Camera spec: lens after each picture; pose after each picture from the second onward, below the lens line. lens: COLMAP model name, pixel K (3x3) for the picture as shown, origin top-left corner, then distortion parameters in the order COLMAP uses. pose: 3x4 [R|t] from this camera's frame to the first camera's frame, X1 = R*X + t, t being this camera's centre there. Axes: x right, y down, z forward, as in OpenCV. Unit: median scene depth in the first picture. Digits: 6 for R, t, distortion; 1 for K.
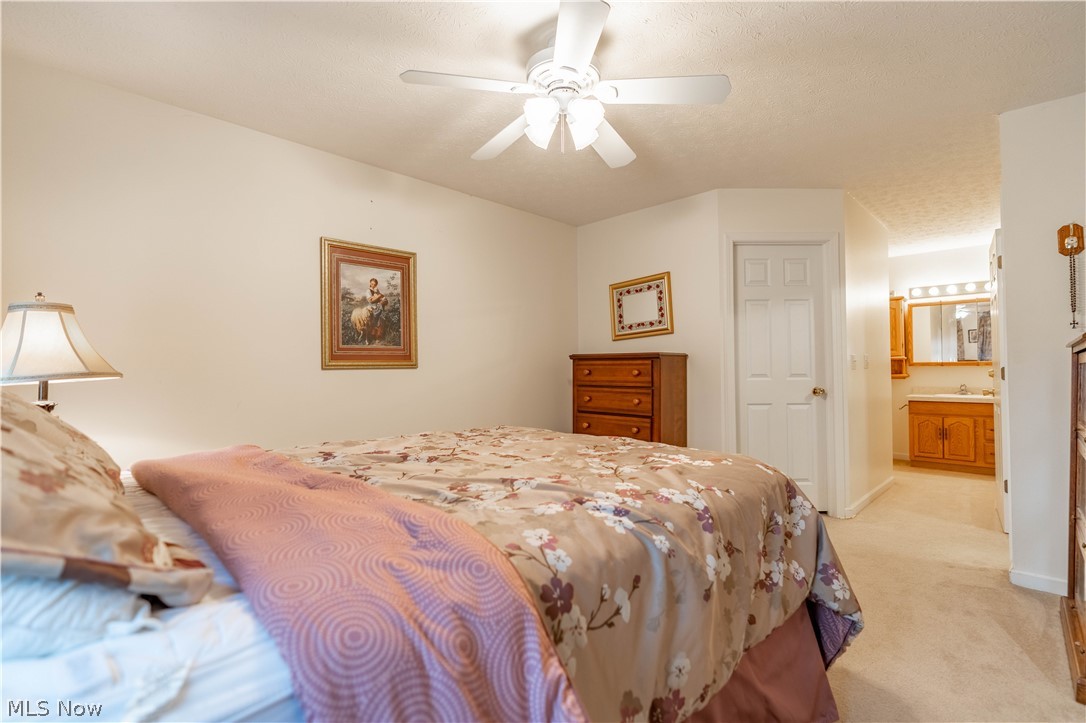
lens RADIAL K [[496.1, 0, 544.5], [0, 496.1, 364.8], [0, 0, 1]] dist [-0.016117, 0.004958]
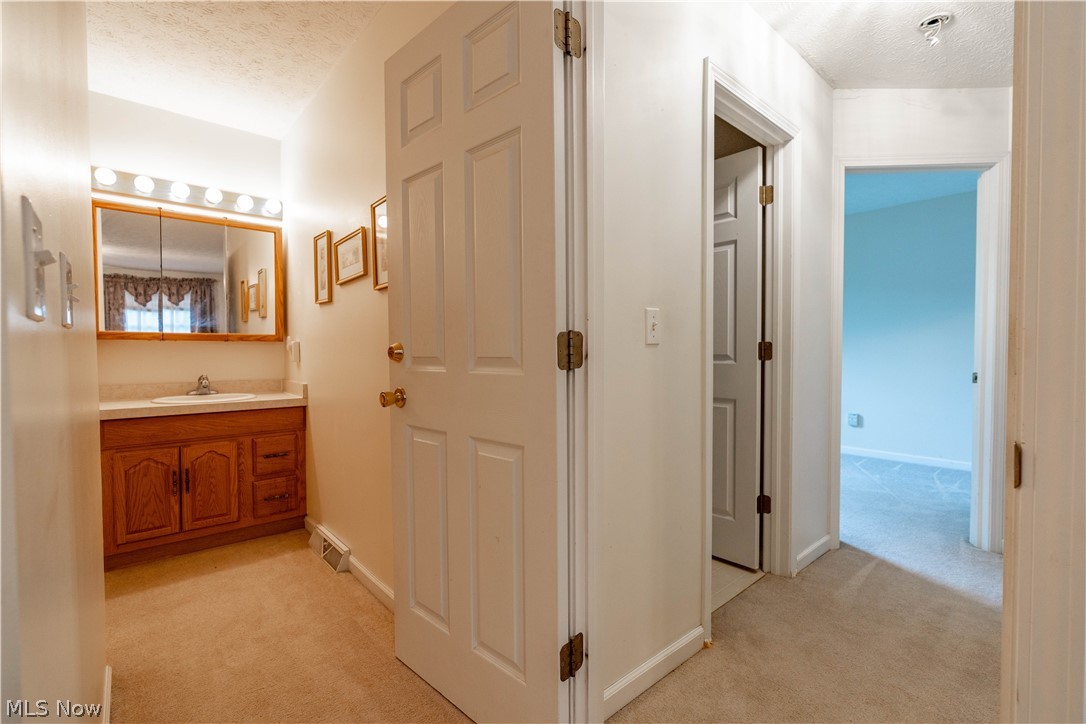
lens RADIAL K [[496.1, 0, 545.9], [0, 496.1, 361.7], [0, 0, 1]] dist [-0.016117, 0.004958]
pose [[0.068486, -0.018951, 0.997472, 0.358033], [-0.008398, 0.999773, 0.019571, 0.011520], [-0.997617, -0.009717, 0.068311, 0.612013]]
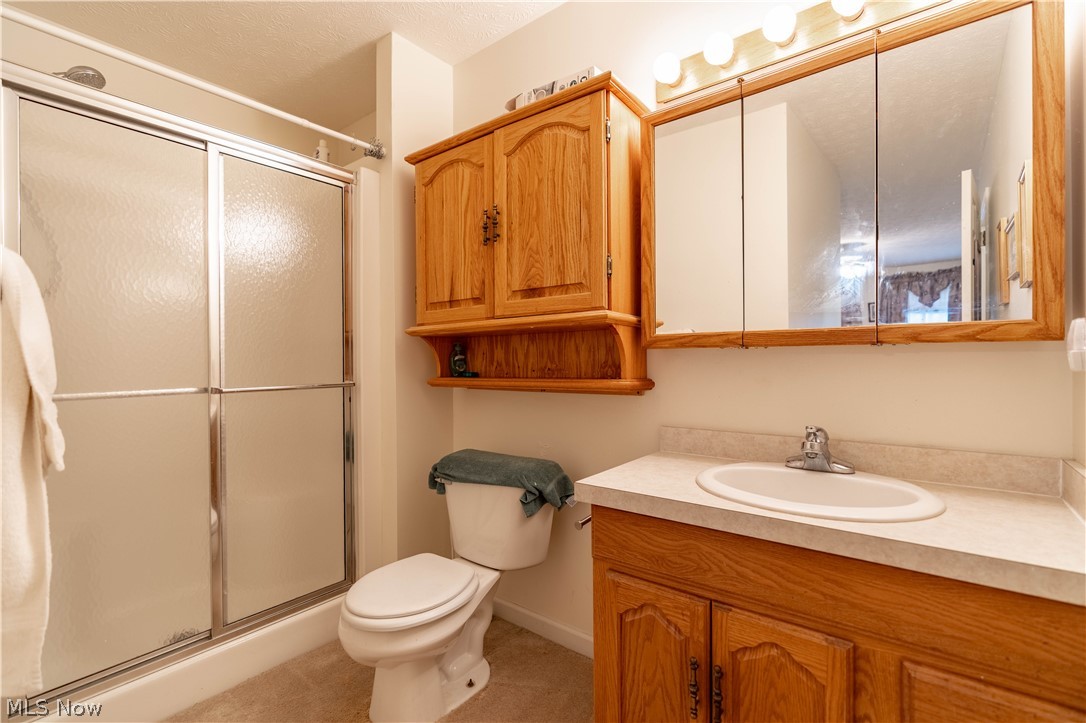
lens RADIAL K [[496.1, 0, 542.8], [0, 496.1, 363.2], [0, 0, 1]] dist [-0.016117, 0.004958]
pose [[0.996200, -0.002987, 0.087048, 0.724241], [0.002065, 0.999941, 0.010688, 0.007821], [-0.087075, -0.010468, 0.996147, 0.807254]]
